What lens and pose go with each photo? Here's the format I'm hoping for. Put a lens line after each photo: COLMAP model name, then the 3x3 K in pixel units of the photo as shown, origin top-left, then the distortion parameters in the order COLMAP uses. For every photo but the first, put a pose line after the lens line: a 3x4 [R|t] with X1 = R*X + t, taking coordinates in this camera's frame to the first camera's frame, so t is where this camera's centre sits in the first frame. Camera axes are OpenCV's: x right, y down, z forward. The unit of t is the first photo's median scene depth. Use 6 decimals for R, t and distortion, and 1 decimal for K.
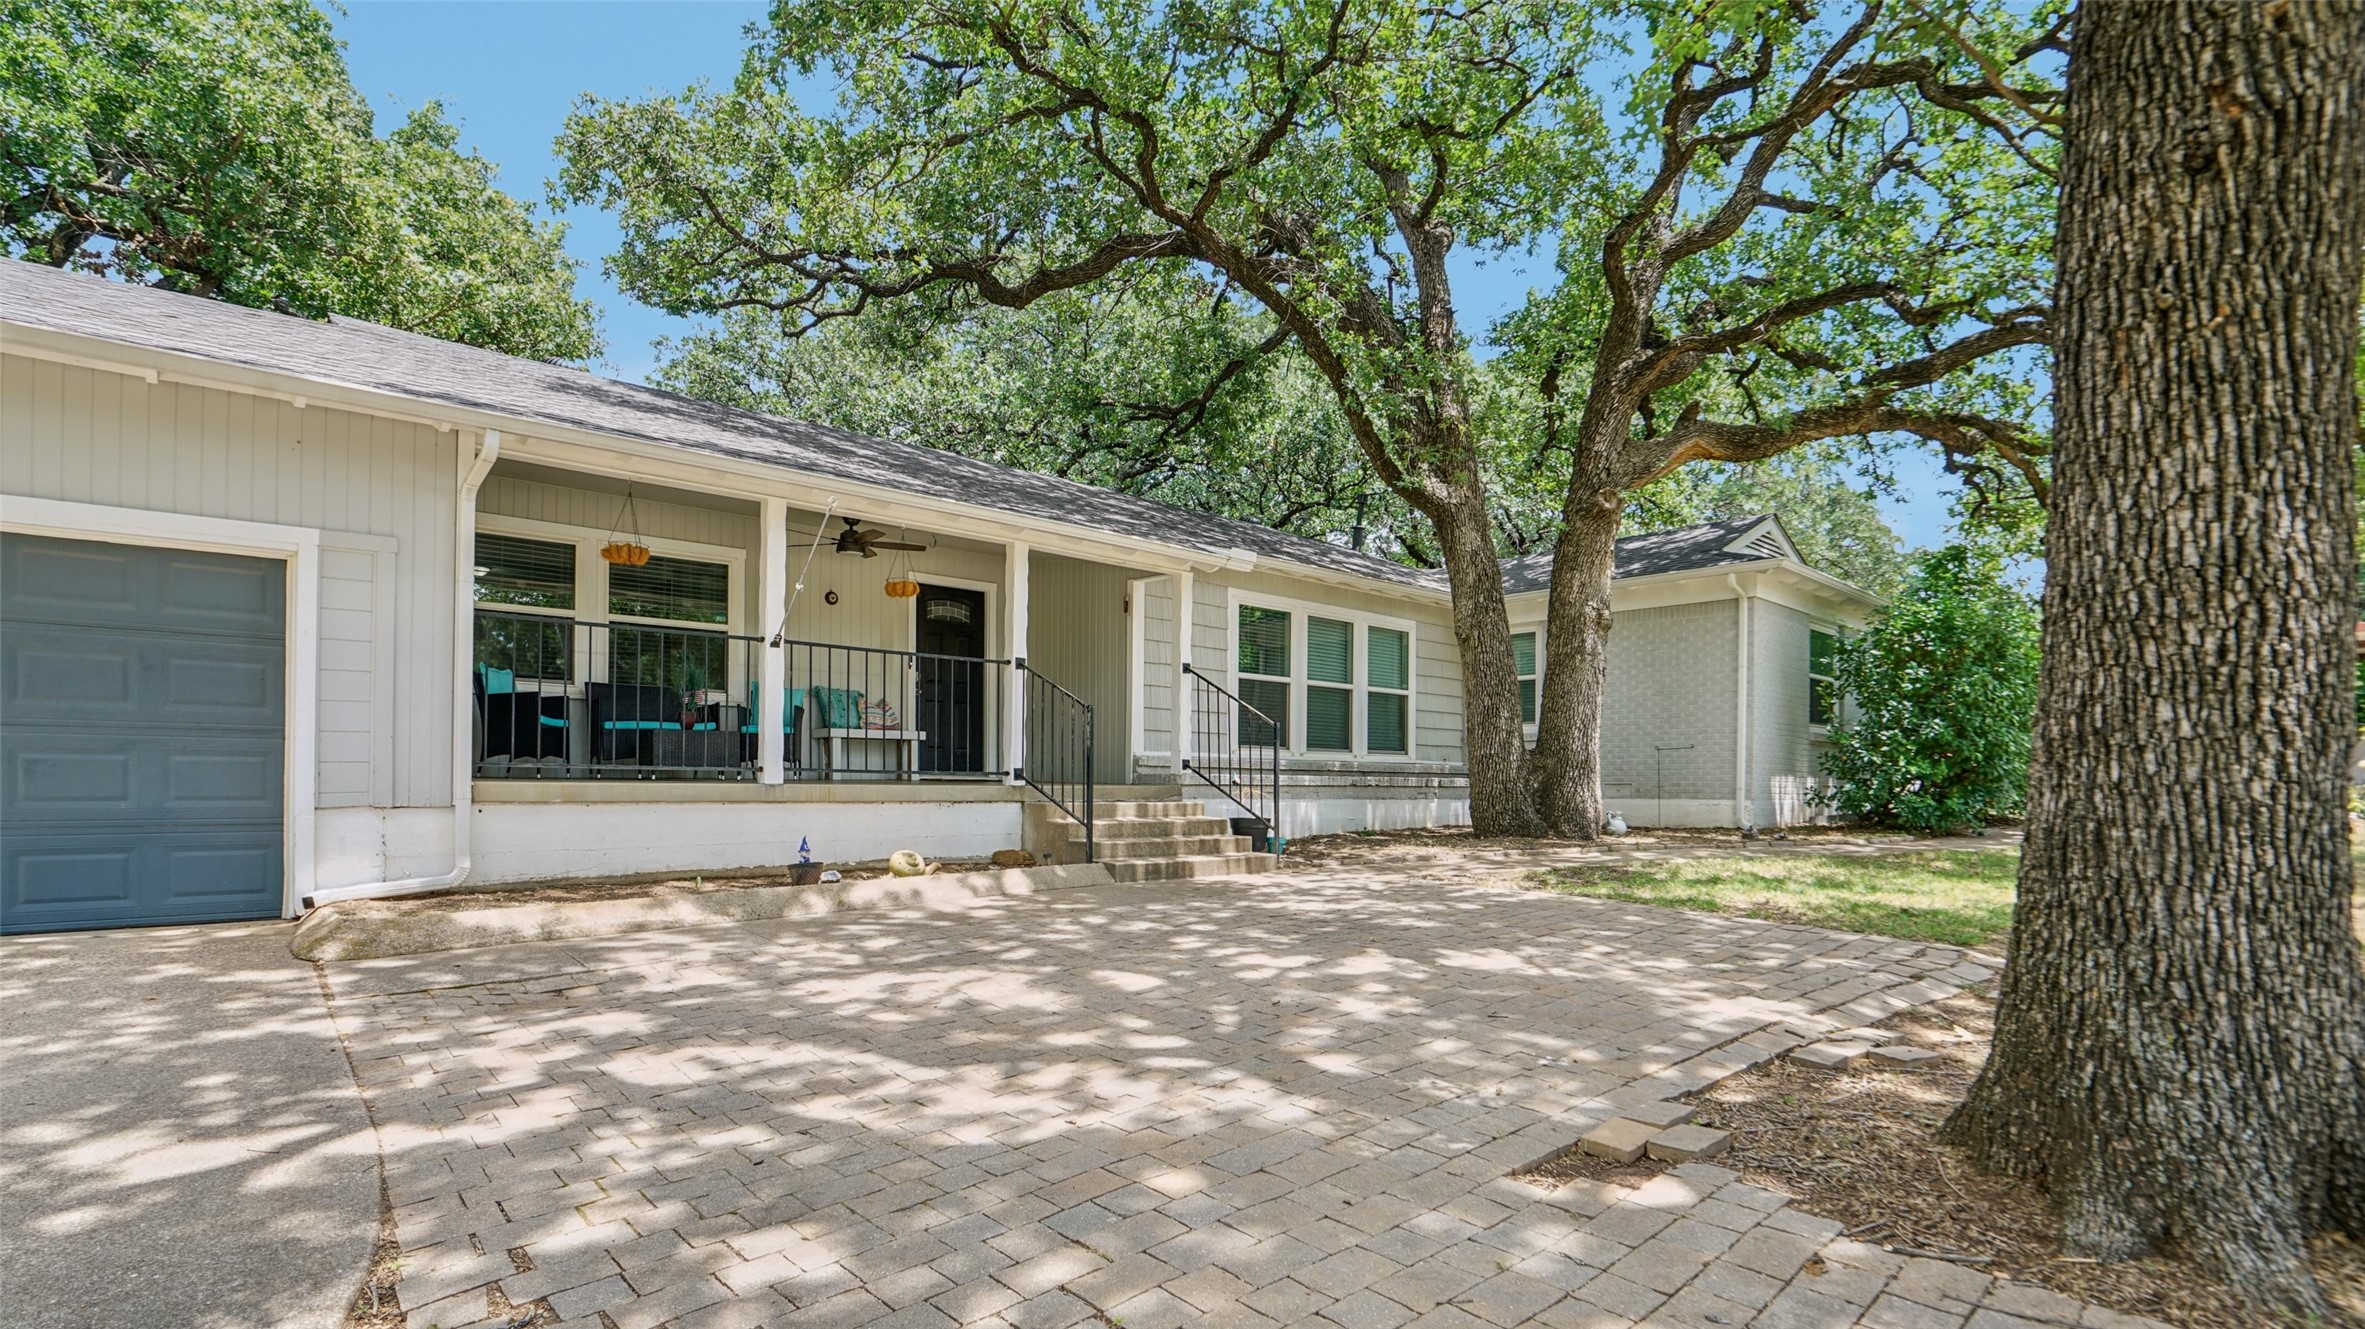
lens RADIAL K [[1110.0, 0, 1179.1], [0, 1110.0, 671.3], [0, 0, 1]] dist [-0.012849, 0.001525]
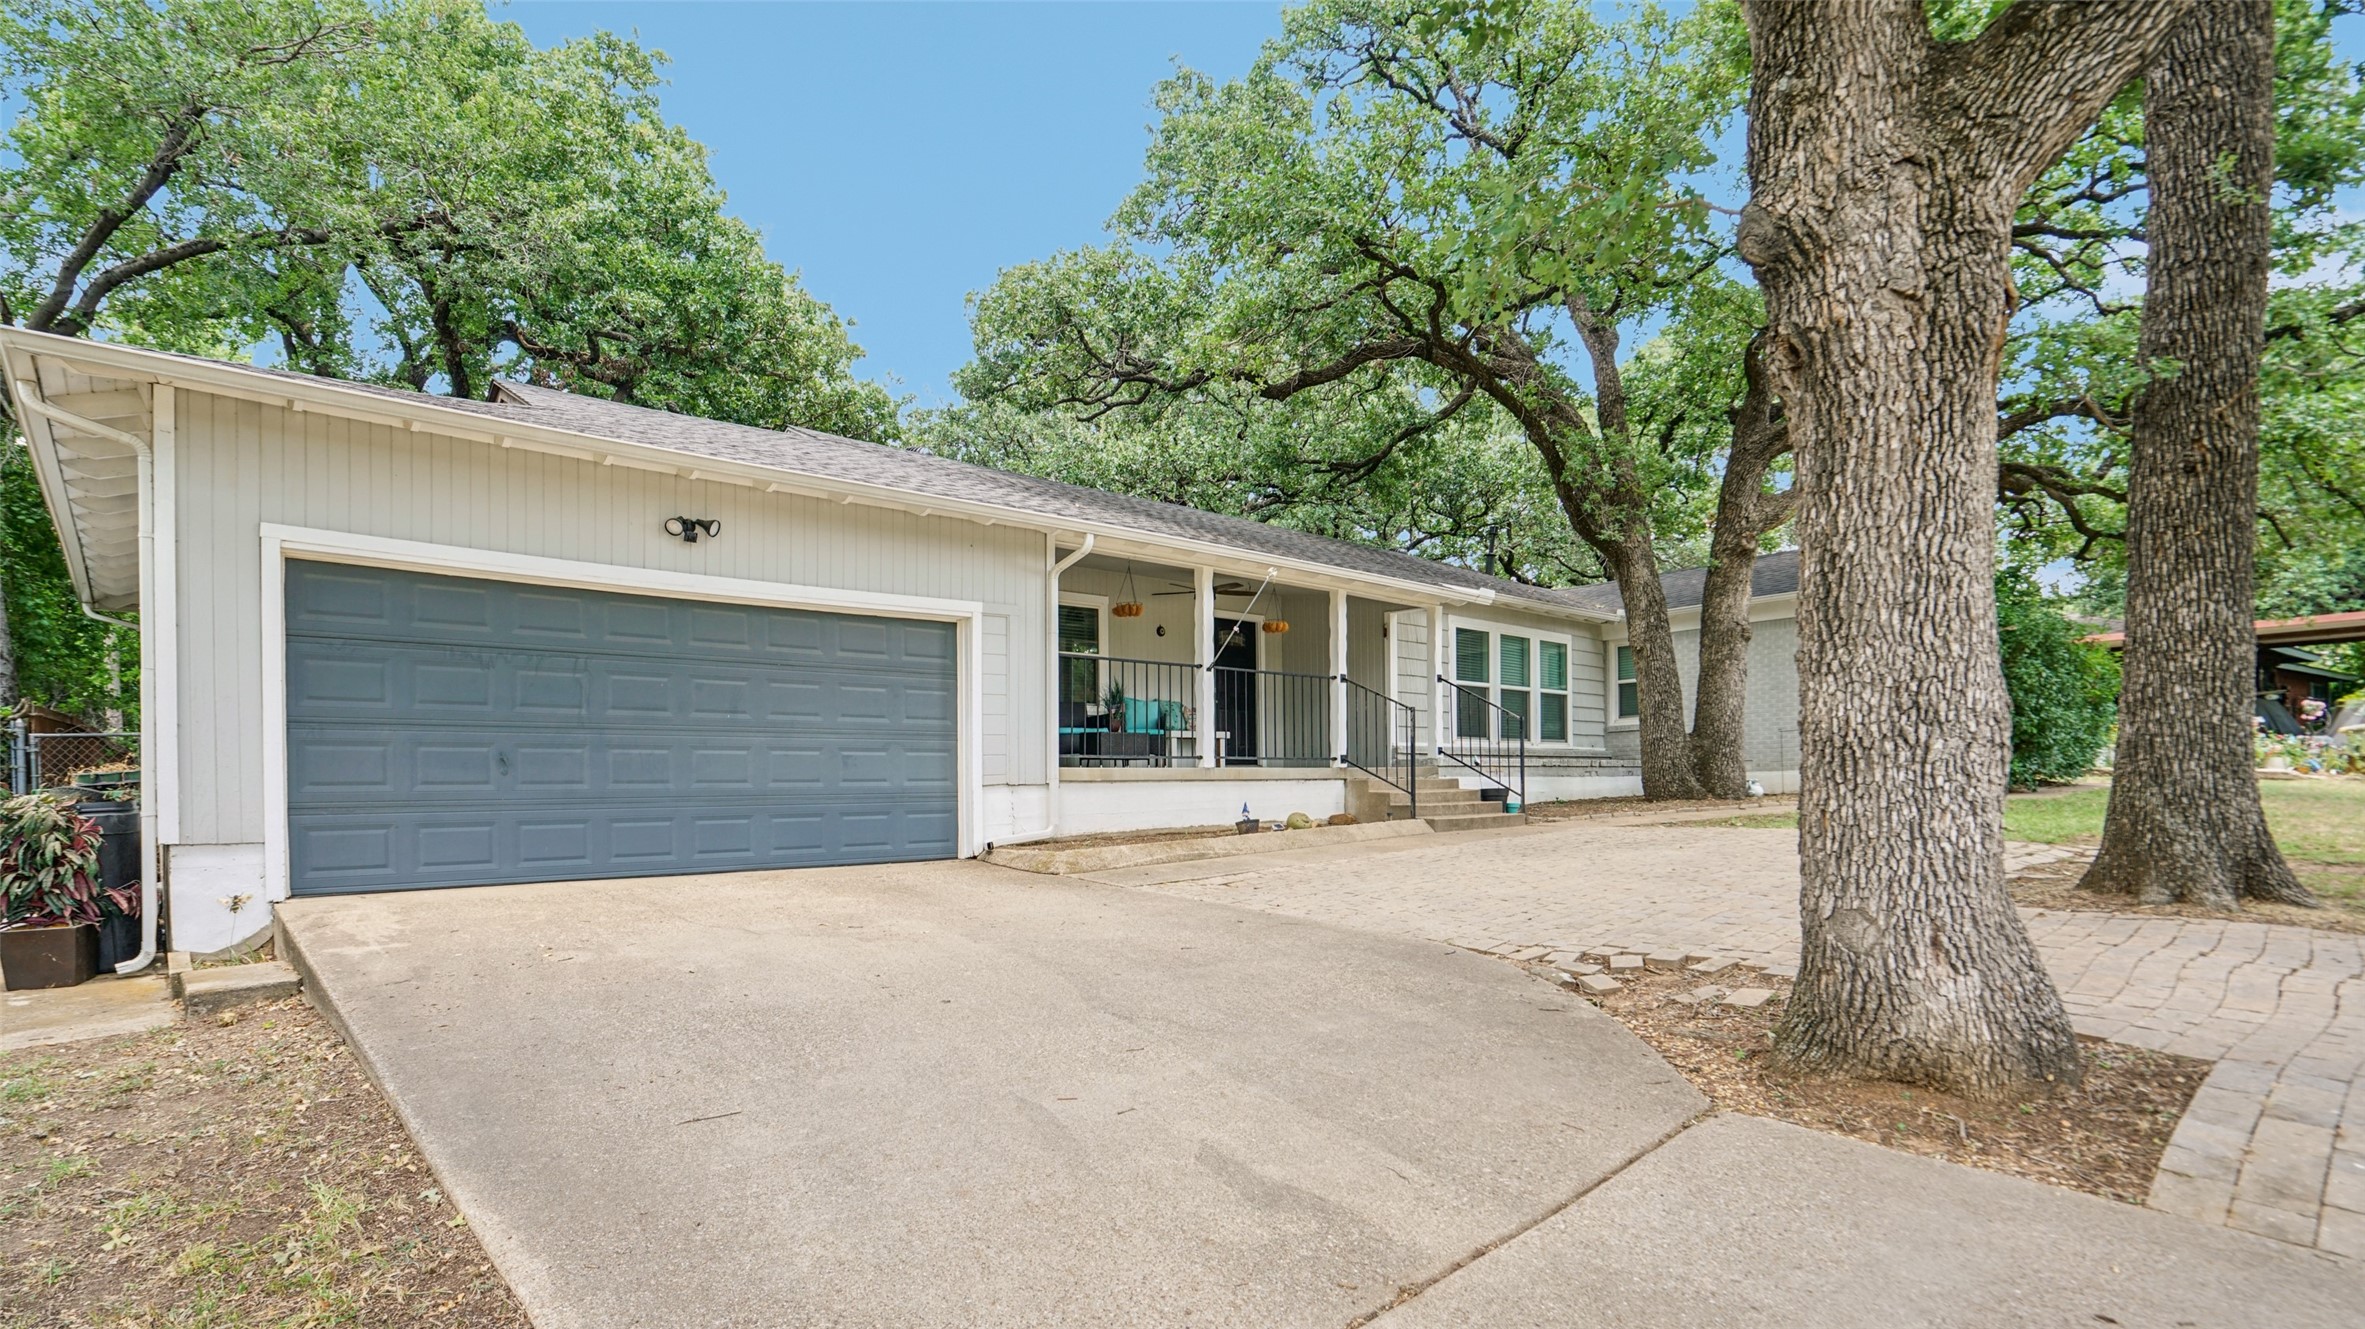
lens RADIAL K [[1110.0, 0, 1189.5], [0, 1110.0, 696.9], [0, 0, 1]] dist [-0.012849, 0.001525]
pose [[0.999656, -0.026233, 0.000089, -0.334226], [0.026228, 0.999522, 0.016374, -0.011203], [-0.000519, -0.016366, 0.999866, -0.370921]]
